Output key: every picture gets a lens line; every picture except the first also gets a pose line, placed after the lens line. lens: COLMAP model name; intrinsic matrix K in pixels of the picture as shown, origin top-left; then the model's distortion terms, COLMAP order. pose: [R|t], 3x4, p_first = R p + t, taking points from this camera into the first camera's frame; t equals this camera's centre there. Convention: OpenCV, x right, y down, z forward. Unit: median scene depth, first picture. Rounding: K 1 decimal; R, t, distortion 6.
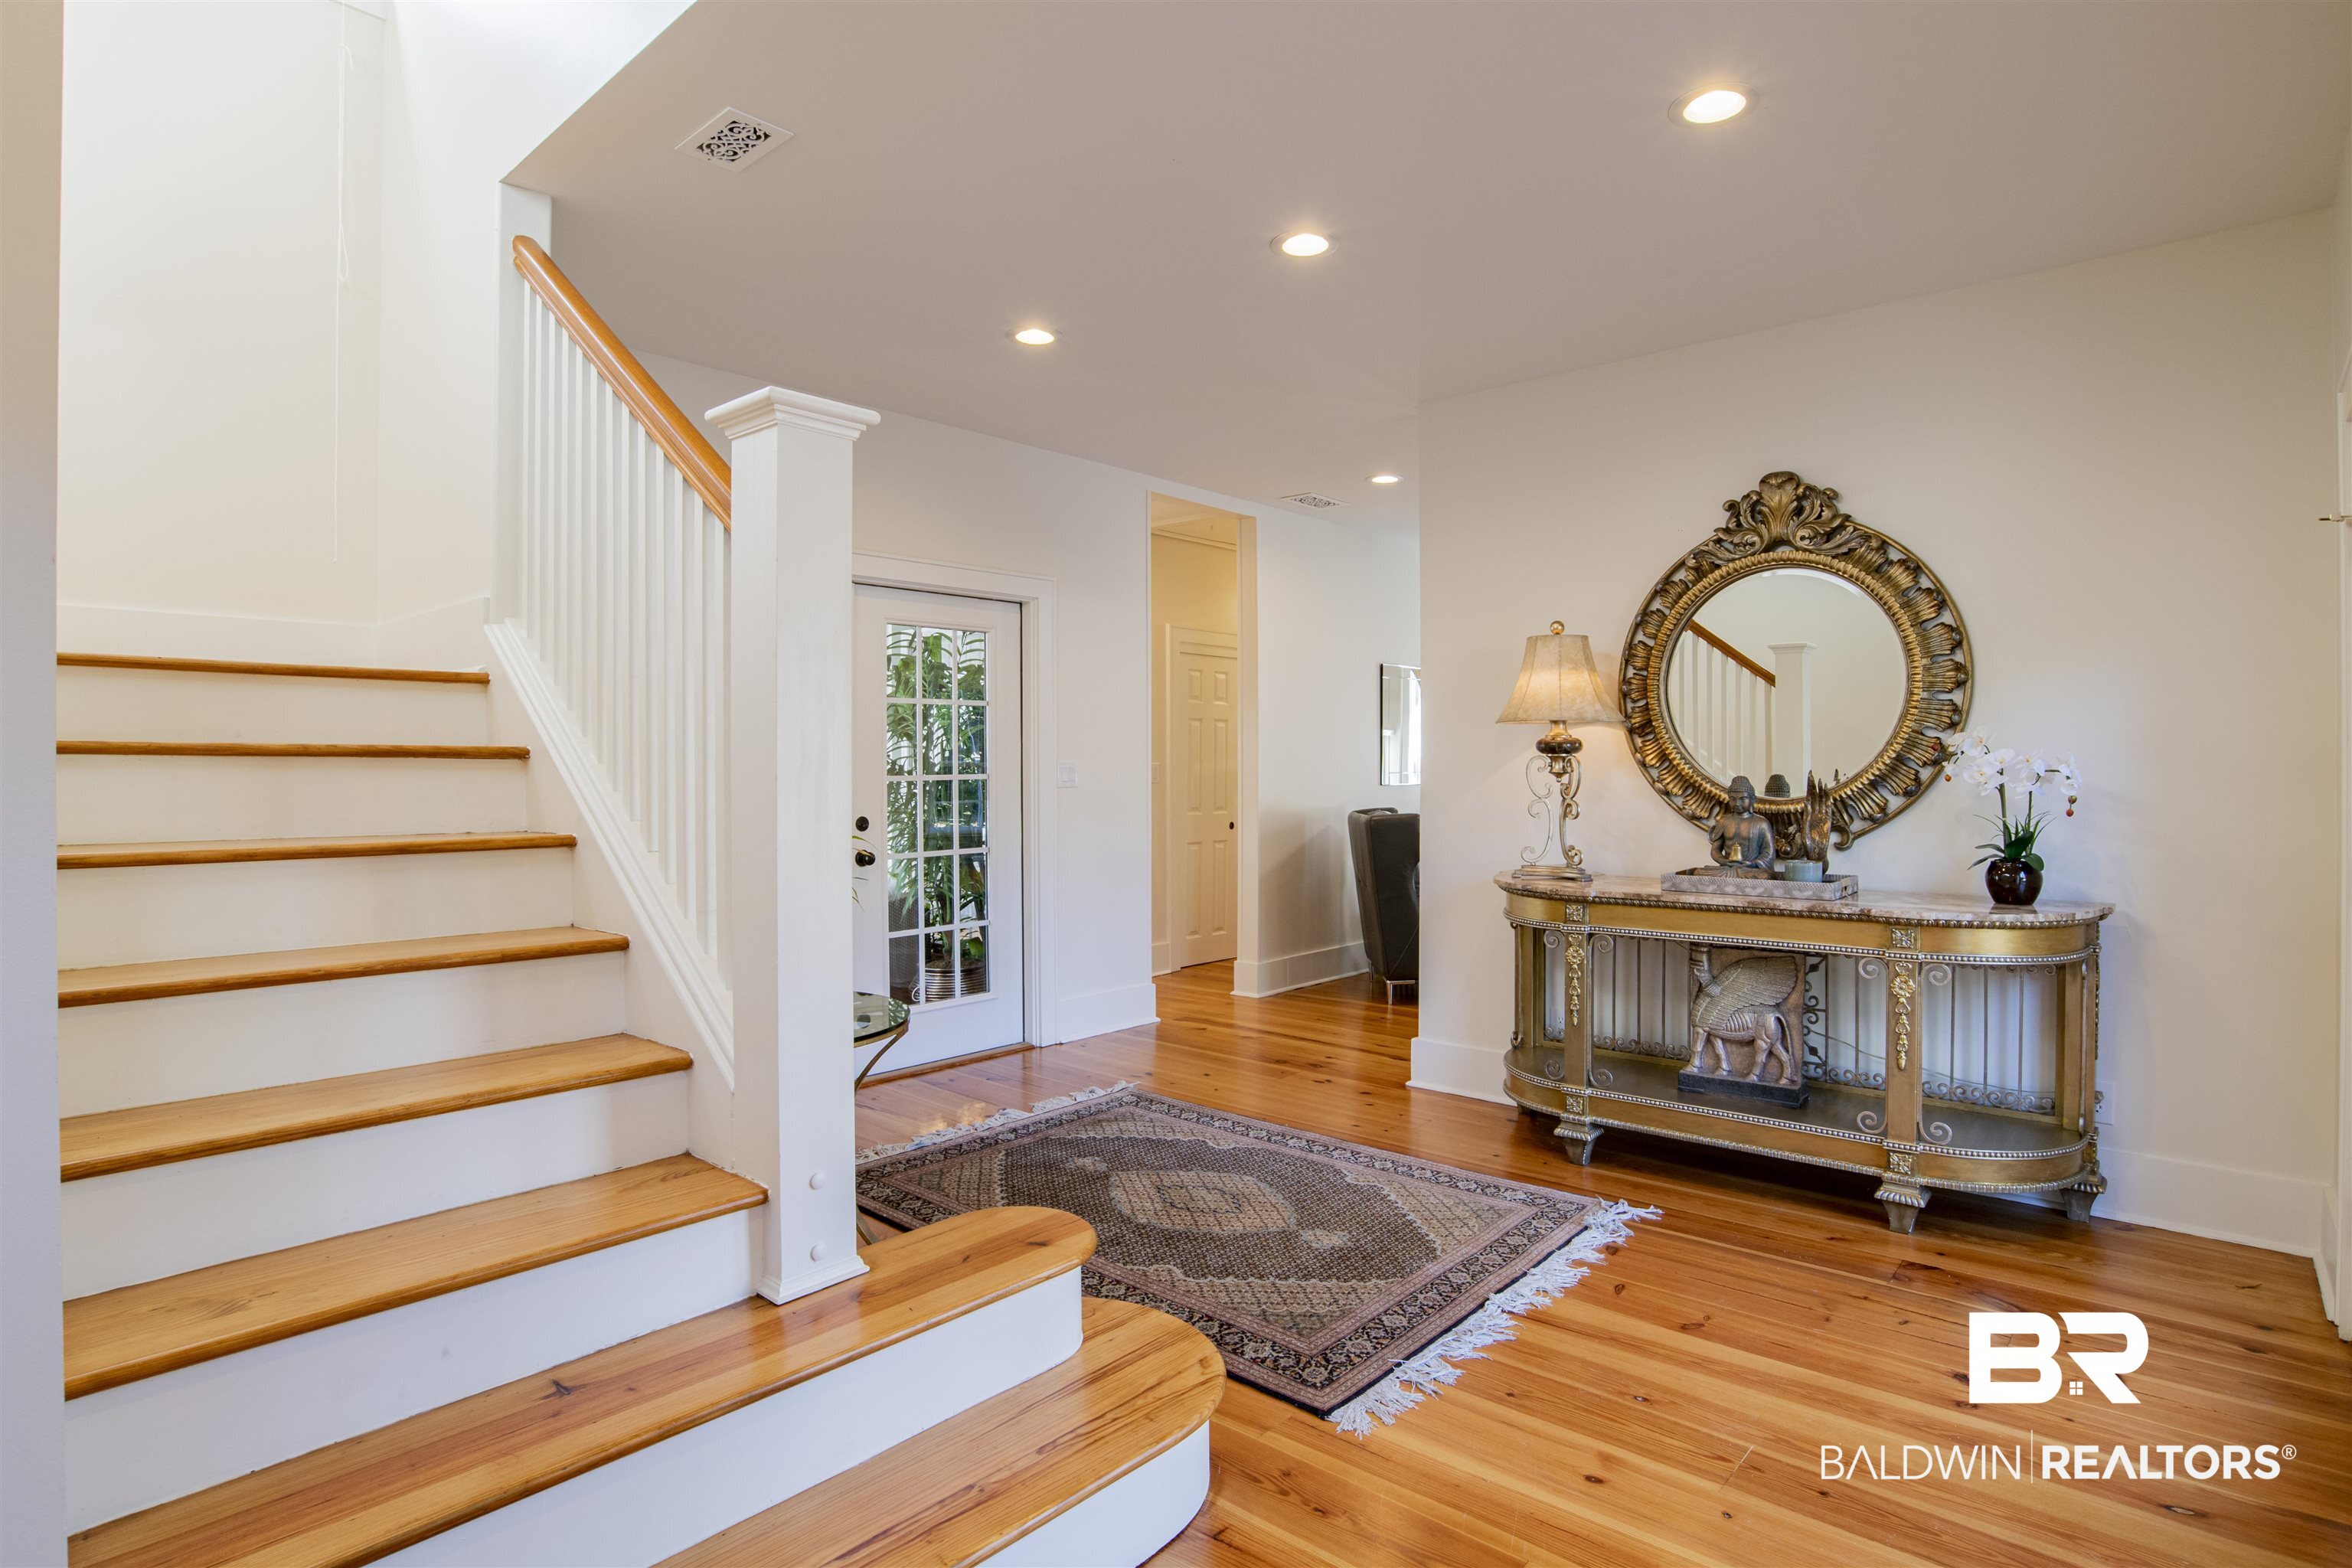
lens RADIAL K [[1223.1, 0, 1193.5], [0, 1223.1, 776.9], [0, 0, 1]] dist [0.002424, 0.000263]
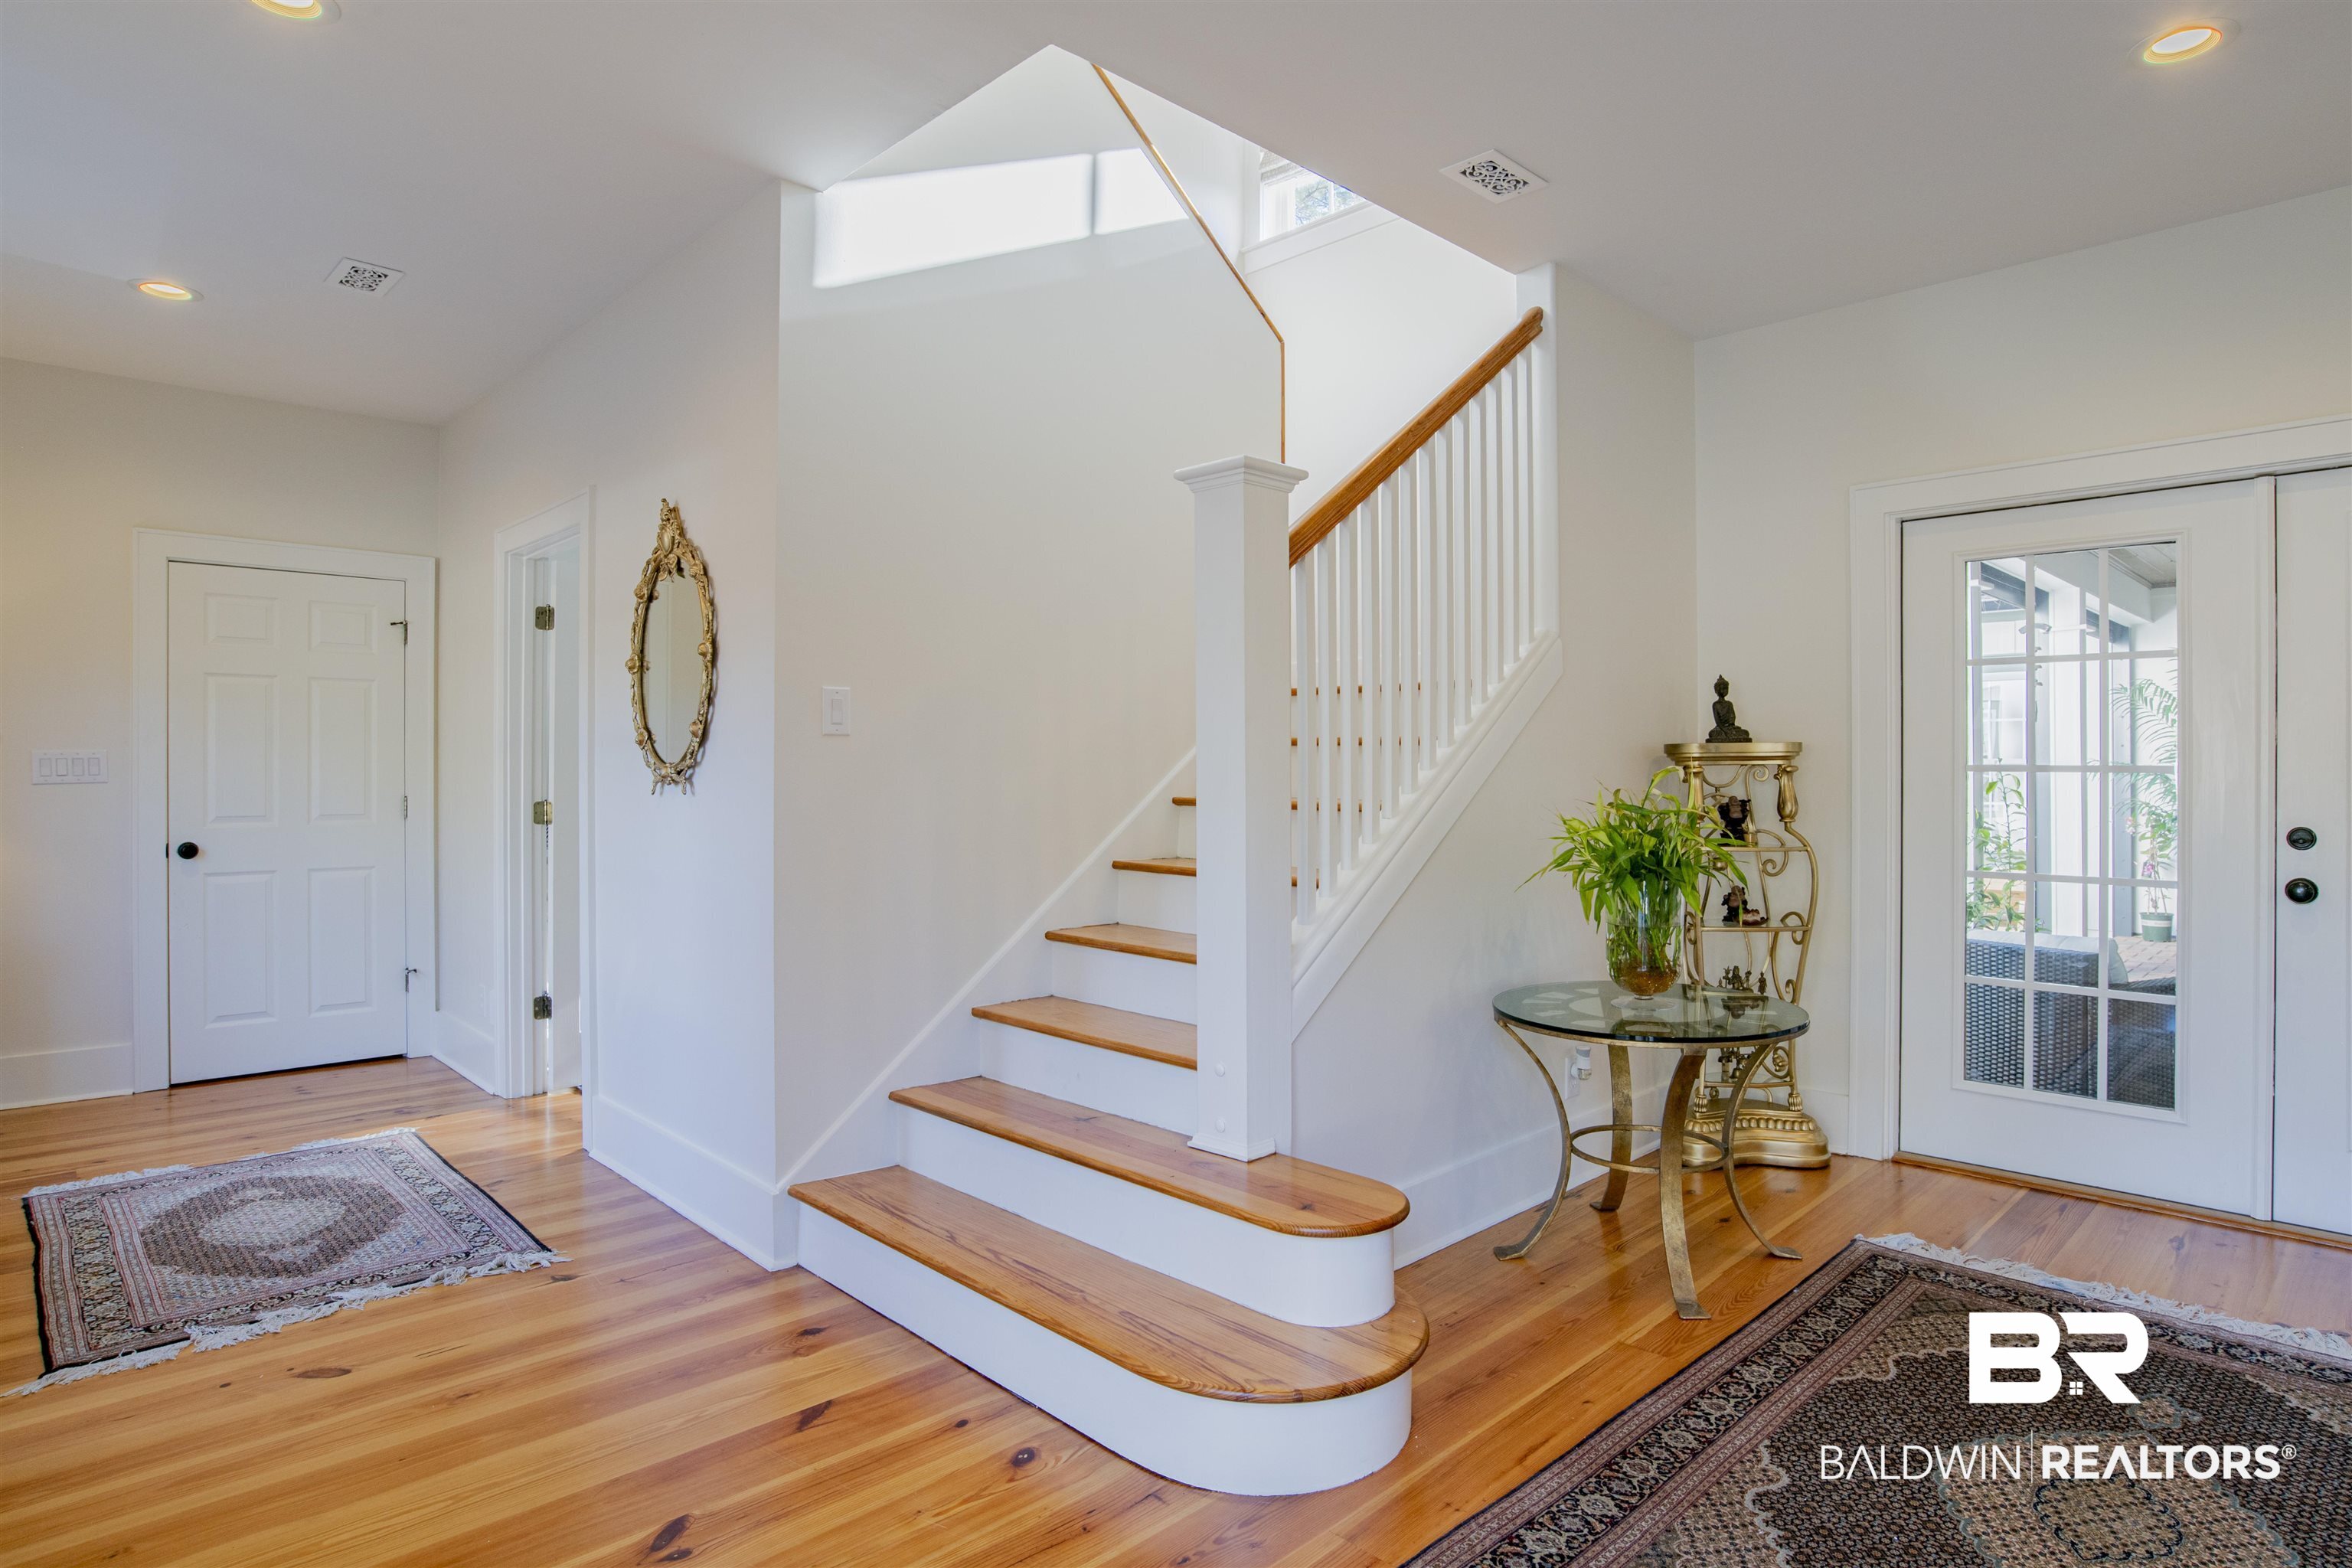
lens RADIAL K [[1263.7, 0, 1190.1], [0, 1263.7, 778.7], [0, 0, 1]] dist [-0.003044, -0.000308]
pose [[-0.067712, 0.001543, -0.997704, 0.874682], [-0.006446, 0.999977, 0.001984, 0.017919], [0.997684, 0.006566, -0.067700, 0.904524]]
